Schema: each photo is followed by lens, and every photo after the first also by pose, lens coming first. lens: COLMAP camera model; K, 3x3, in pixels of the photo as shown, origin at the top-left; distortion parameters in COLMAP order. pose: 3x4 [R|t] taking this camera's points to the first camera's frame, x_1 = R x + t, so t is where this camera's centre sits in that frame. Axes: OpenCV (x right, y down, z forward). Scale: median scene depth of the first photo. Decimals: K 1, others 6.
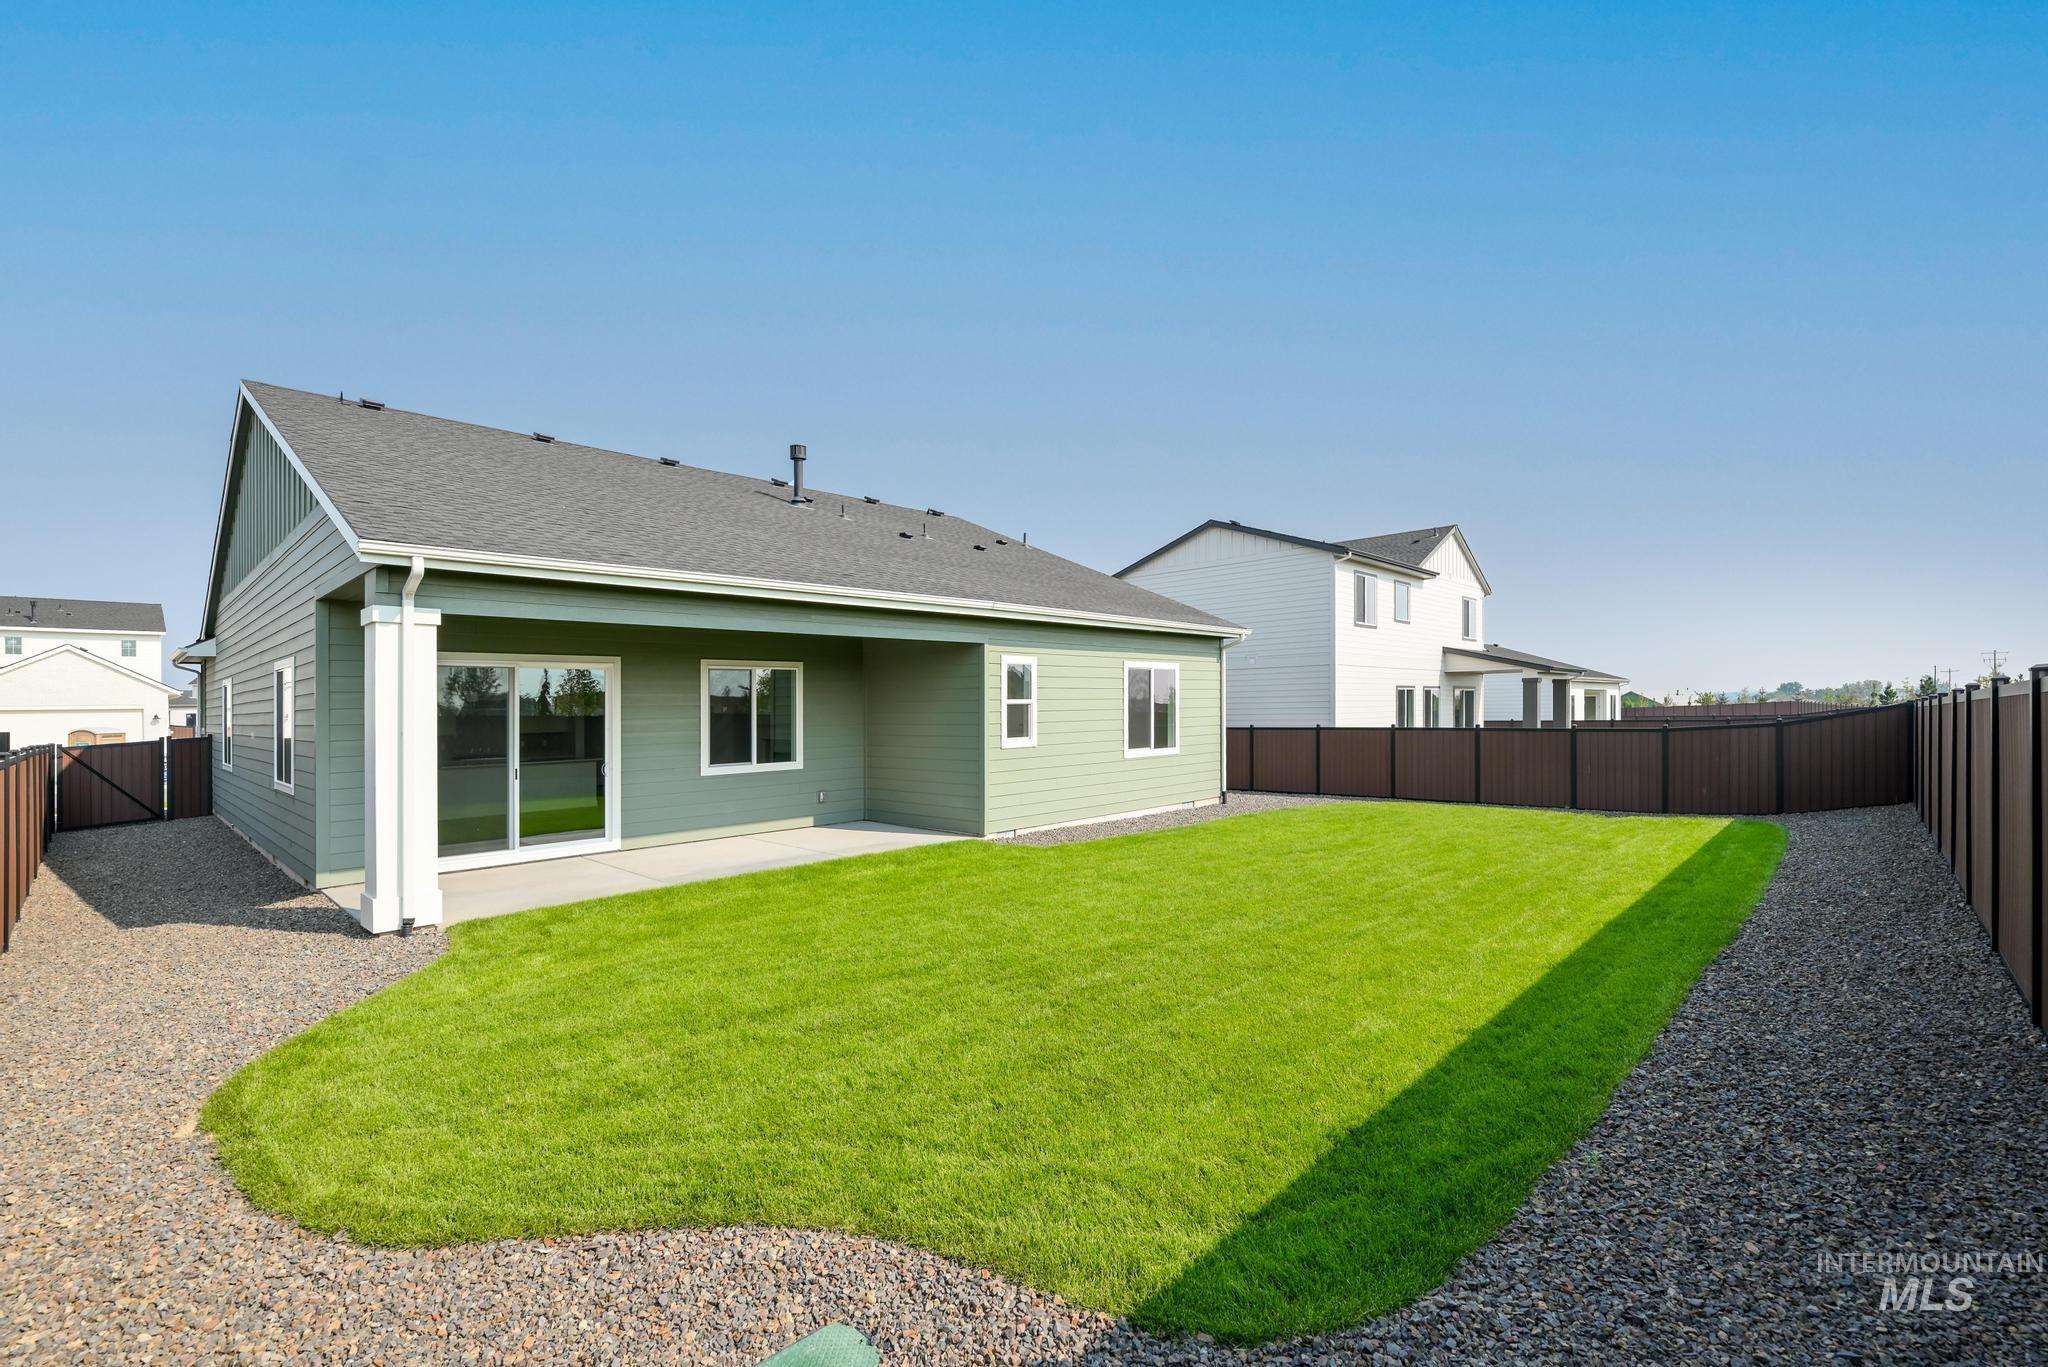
lens RADIAL K [[880.2, 0, 1024.0], [0, 880.2, 683.5], [0, 0, 1]] dist [0.000298, 0.000013]
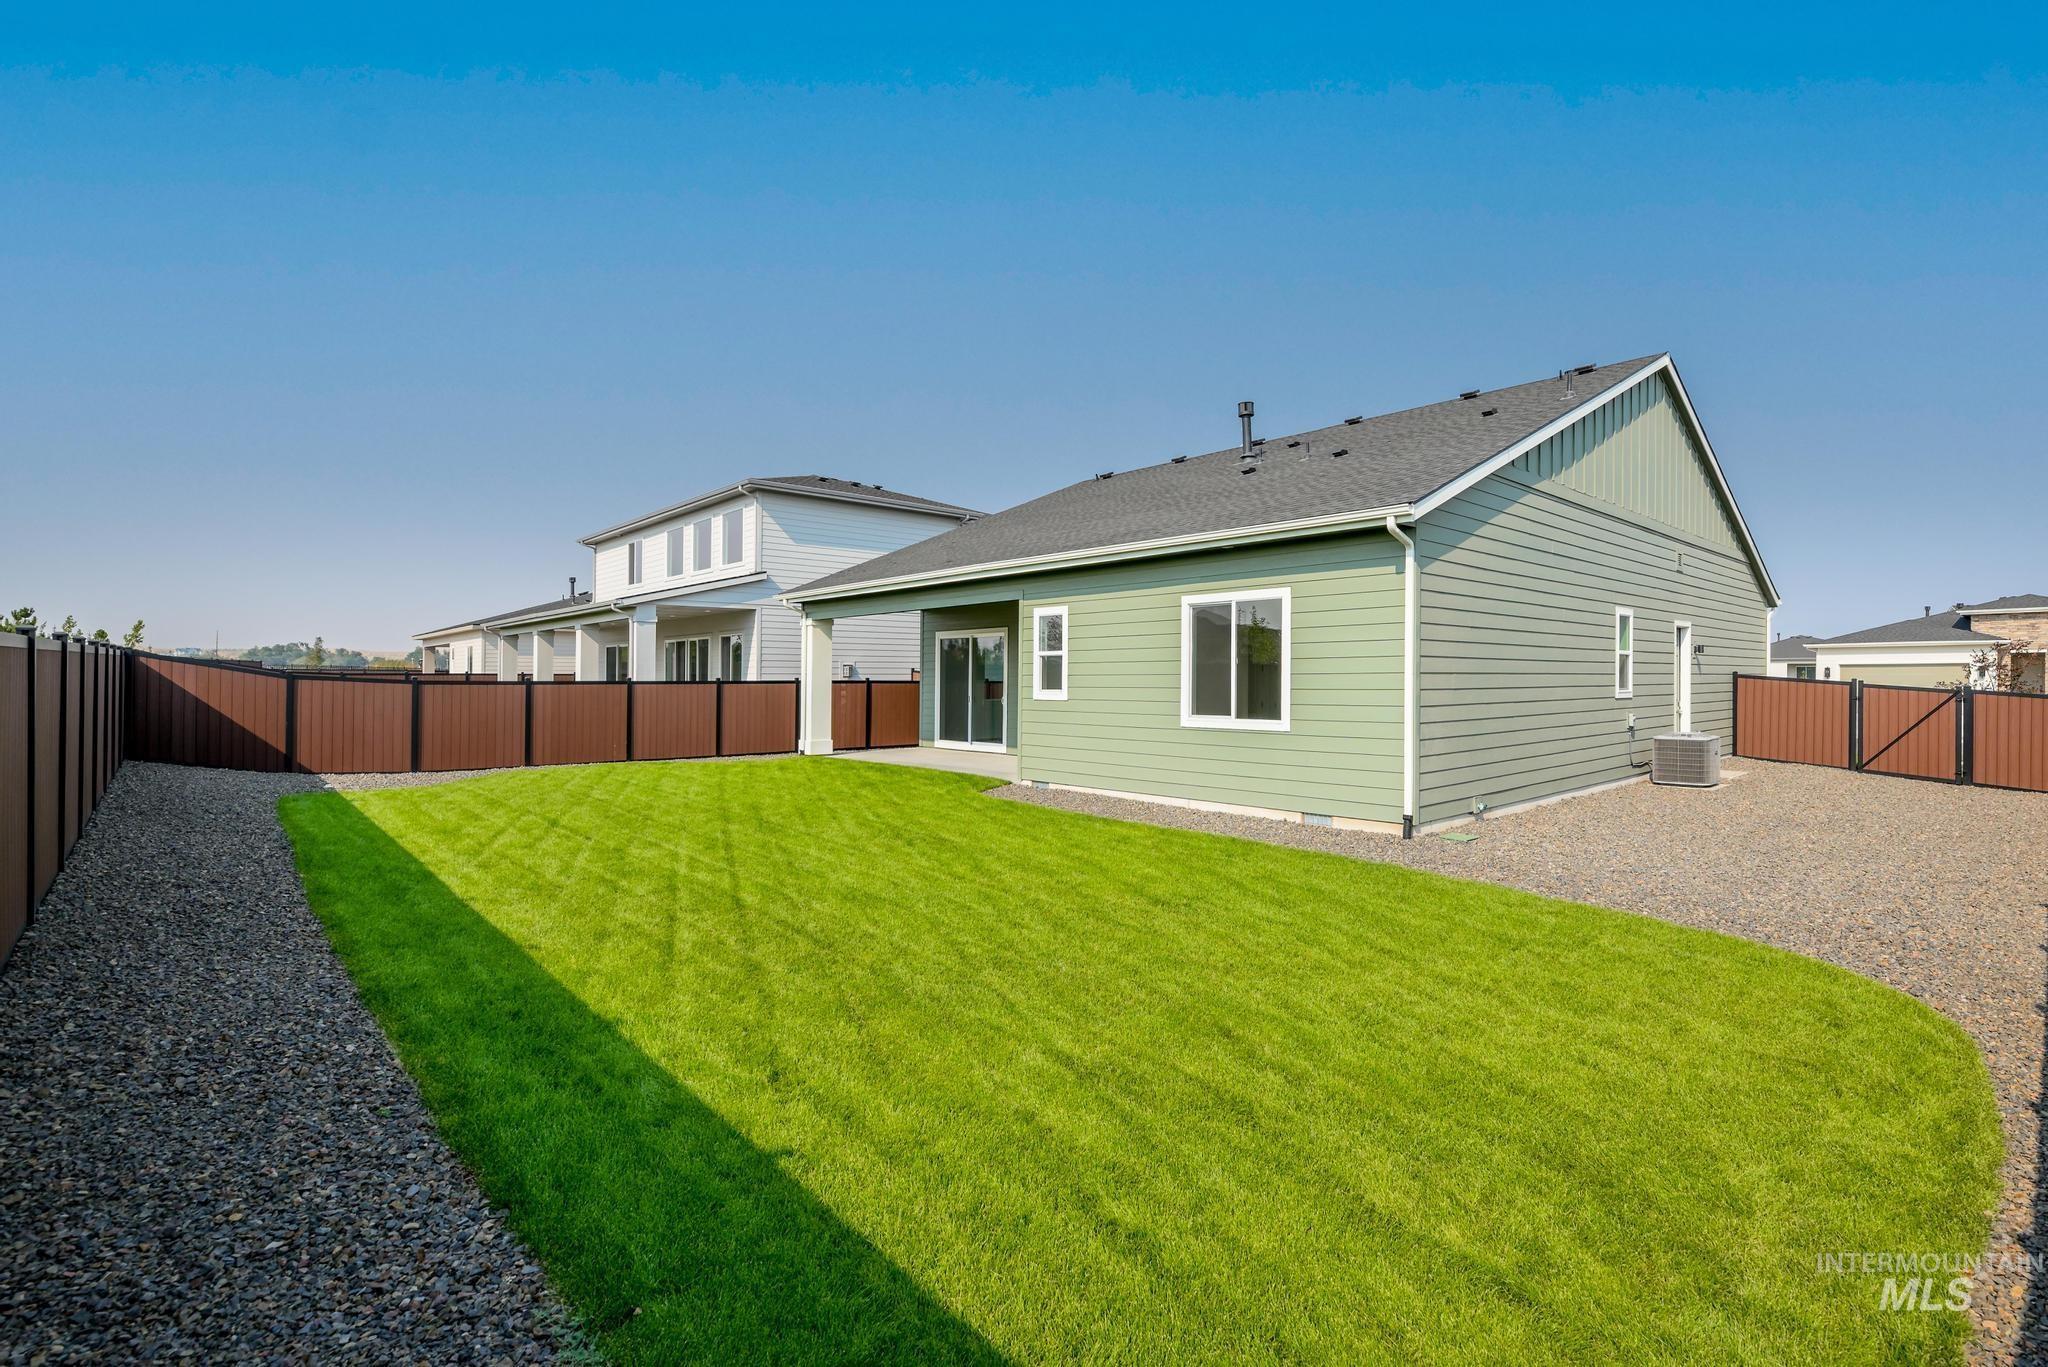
lens RADIAL K [[930.2, 0, 1024.0], [0, 930.2, 683.5], [0, 0, 1]] dist [0.000498, 0.000023]
pose [[-0.083225, 0.009158, -0.996489, 0.894231], [0.015889, 0.999843, 0.007862, 0.039432], [0.996404, -0.015179, -0.083358, 0.913075]]
